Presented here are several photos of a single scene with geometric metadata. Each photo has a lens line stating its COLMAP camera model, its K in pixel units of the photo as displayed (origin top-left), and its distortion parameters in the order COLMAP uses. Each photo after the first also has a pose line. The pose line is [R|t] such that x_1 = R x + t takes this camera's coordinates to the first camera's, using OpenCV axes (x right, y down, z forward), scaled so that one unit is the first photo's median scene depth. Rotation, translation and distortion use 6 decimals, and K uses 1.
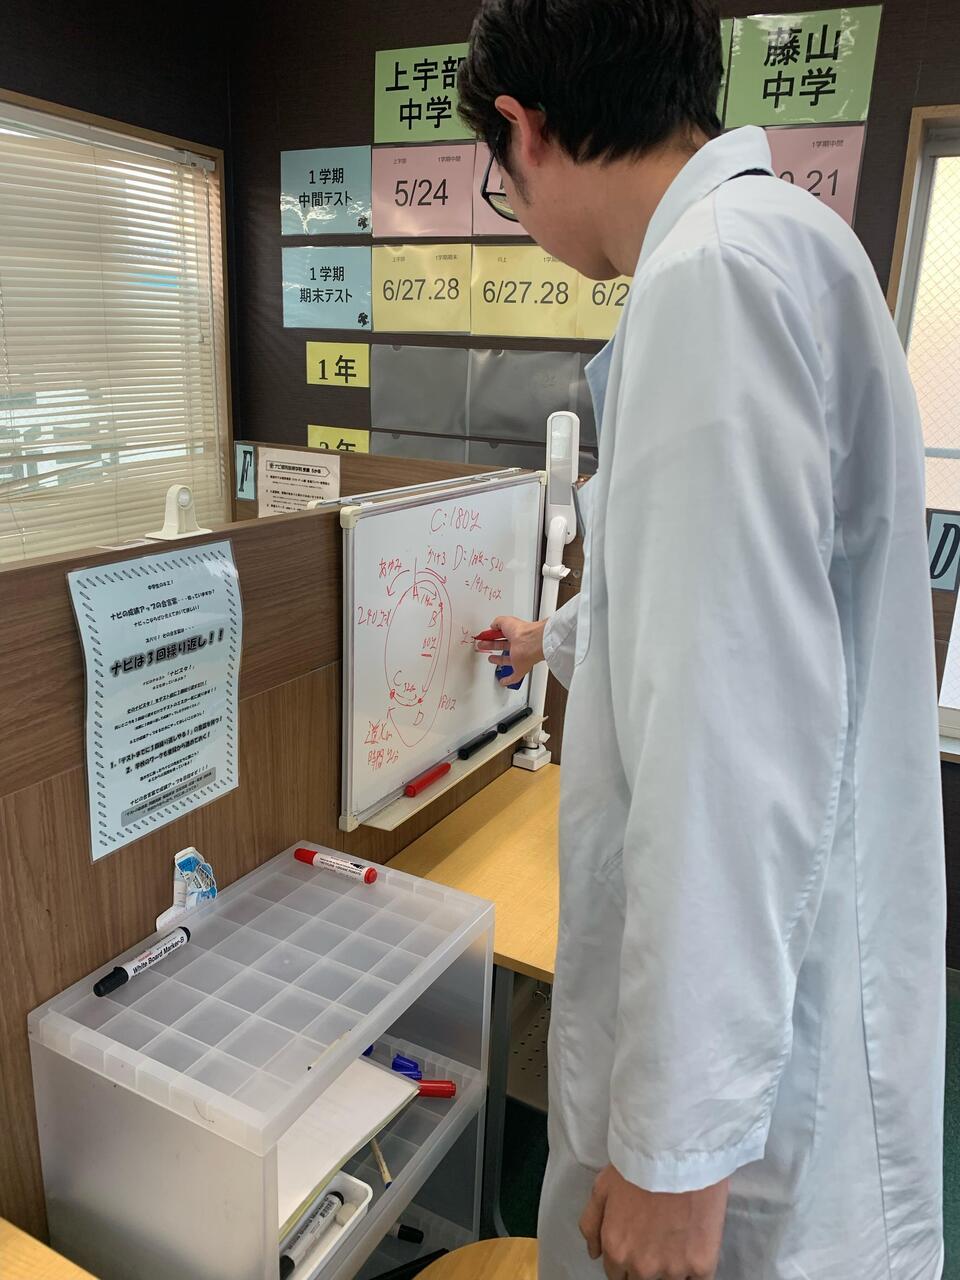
lens RADIAL K [[984.0, 0, 480.0], [0, 984.0, 640.0], [0, 0, 1]] dist [0.114991, -0.154464]
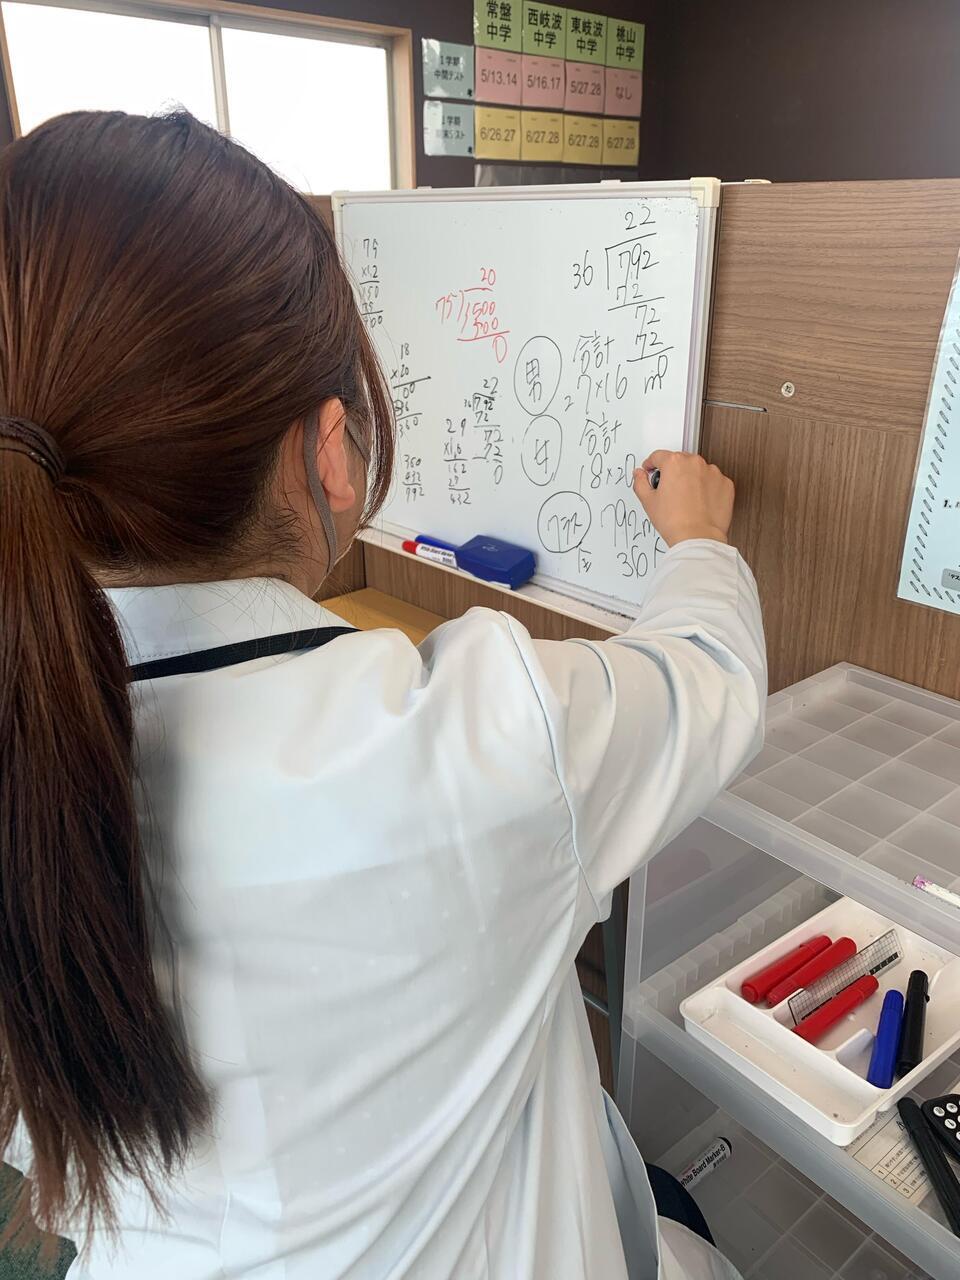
lens RADIAL K [[984.0, 0, 480.0], [0, 984.0, 640.0], [0, 0, 1]] dist [0.114991, -0.154464]
pose [[0.363307, -0.385803, 0.848036, -1.496580], [0.284986, 0.912622, 0.293095, -0.043948], [-0.887013, 0.135195, 0.441510, 0.271426]]
